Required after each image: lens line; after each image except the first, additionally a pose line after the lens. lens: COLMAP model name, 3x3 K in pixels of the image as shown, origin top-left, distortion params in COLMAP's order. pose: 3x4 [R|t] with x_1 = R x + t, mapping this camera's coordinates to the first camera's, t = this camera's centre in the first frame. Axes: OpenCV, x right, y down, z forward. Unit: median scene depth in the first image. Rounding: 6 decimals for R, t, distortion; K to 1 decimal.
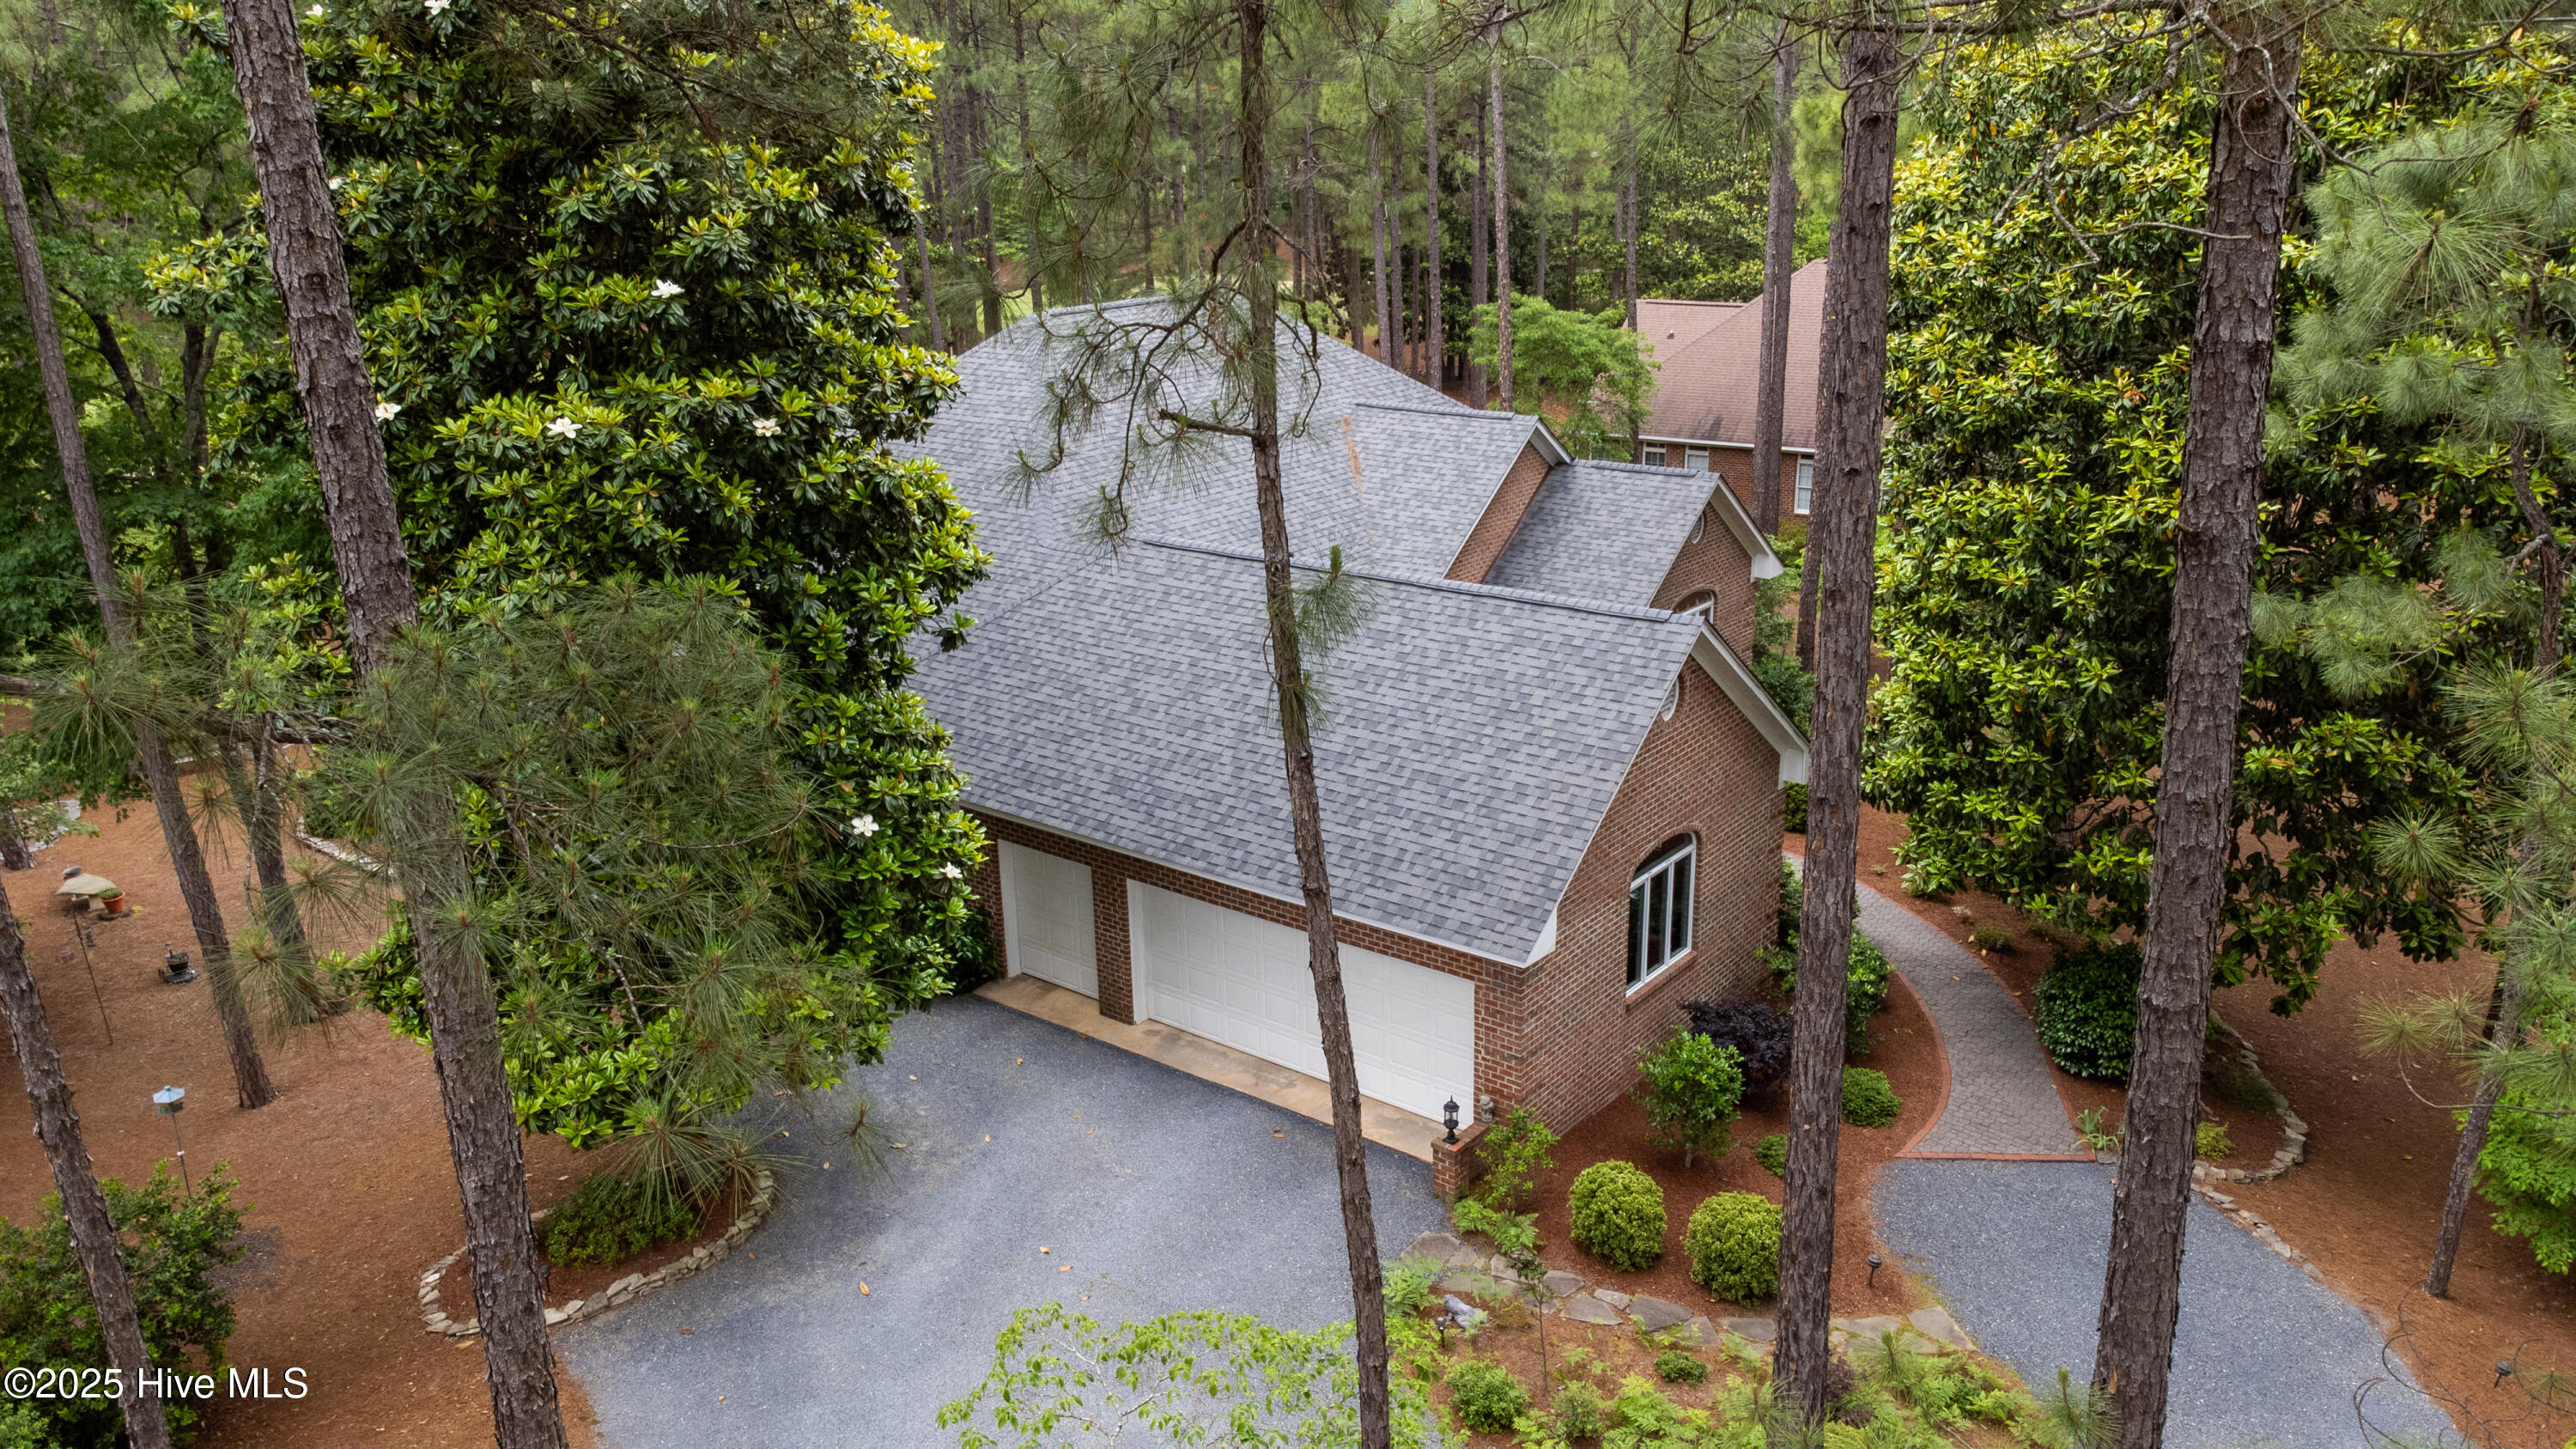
lens RADIAL K [[1971.7, 0, 1285.5], [0, 1971.7, 733.6], [0, 0, 1]] dist [-0.002477, 0.068969]
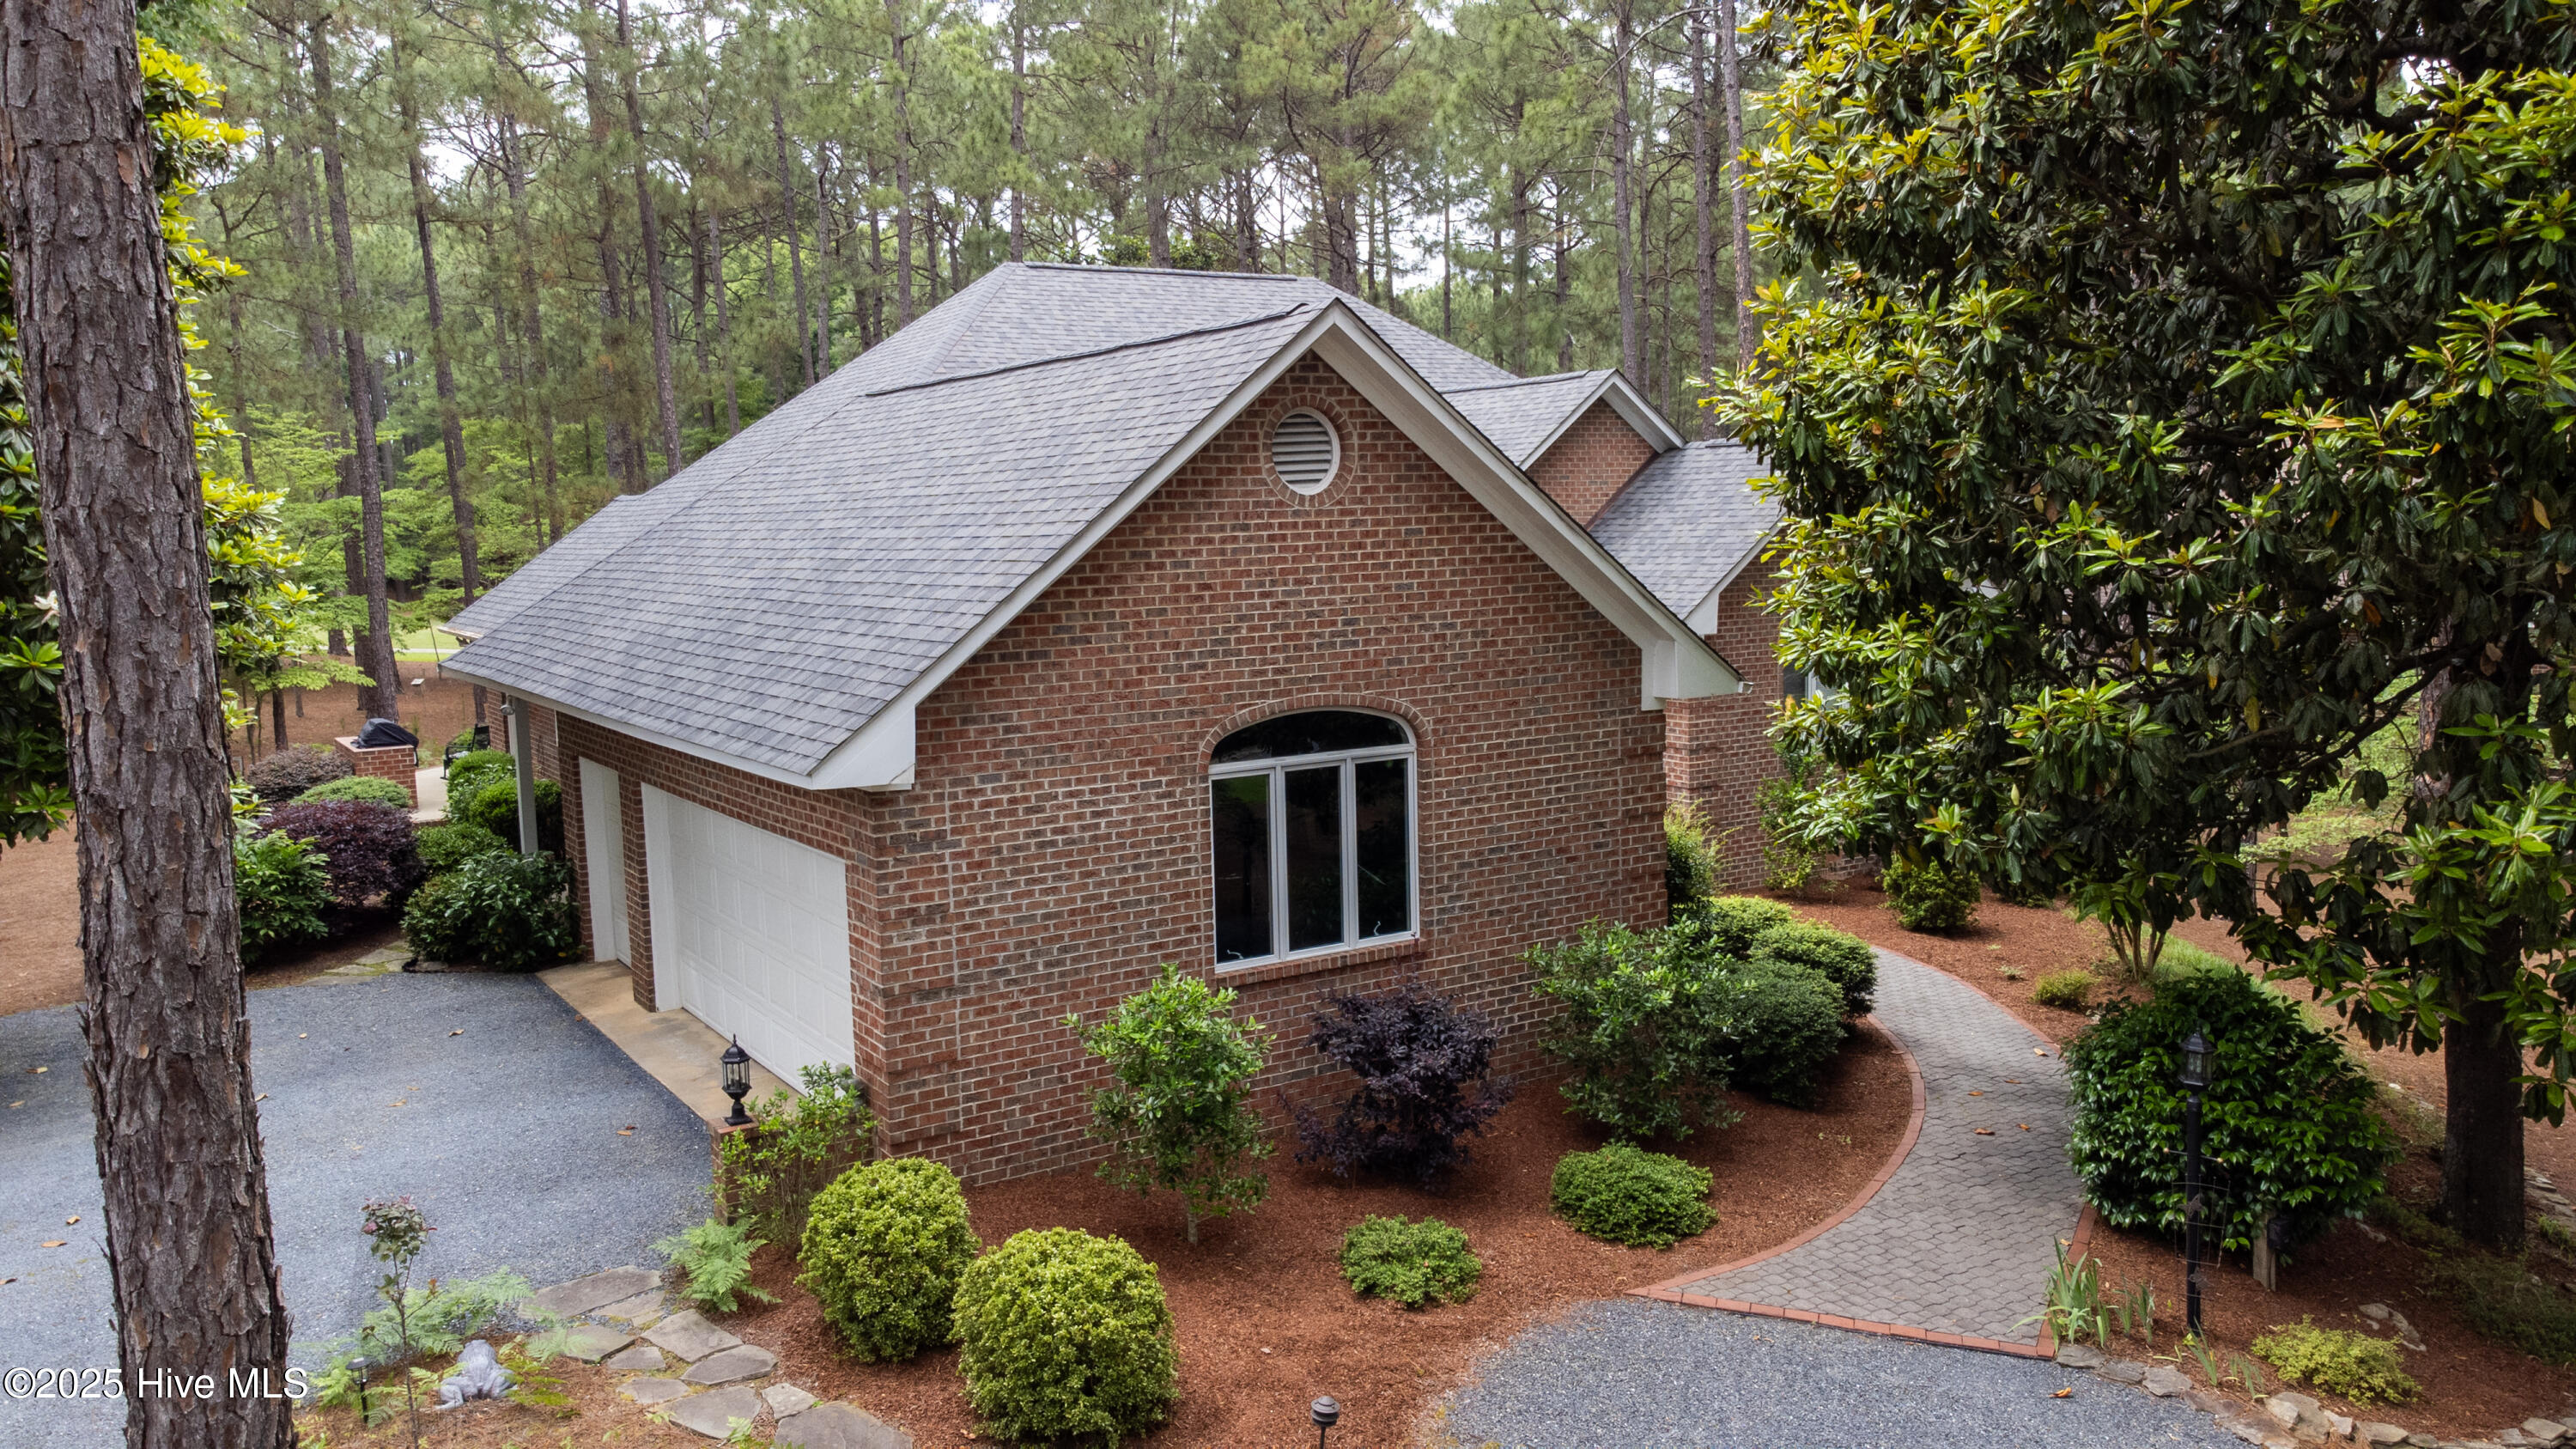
lens RADIAL K [[1971.7, 0, 1285.5], [0, 1971.7, 733.6], [0, 0, 1]] dist [-0.002477, 0.068969]
pose [[0.943297, 0.030852, -0.330513, 0.363706], [-0.094884, 0.979190, -0.179400, 0.160721], [0.318100, 0.200588, 0.926594, 0.434946]]
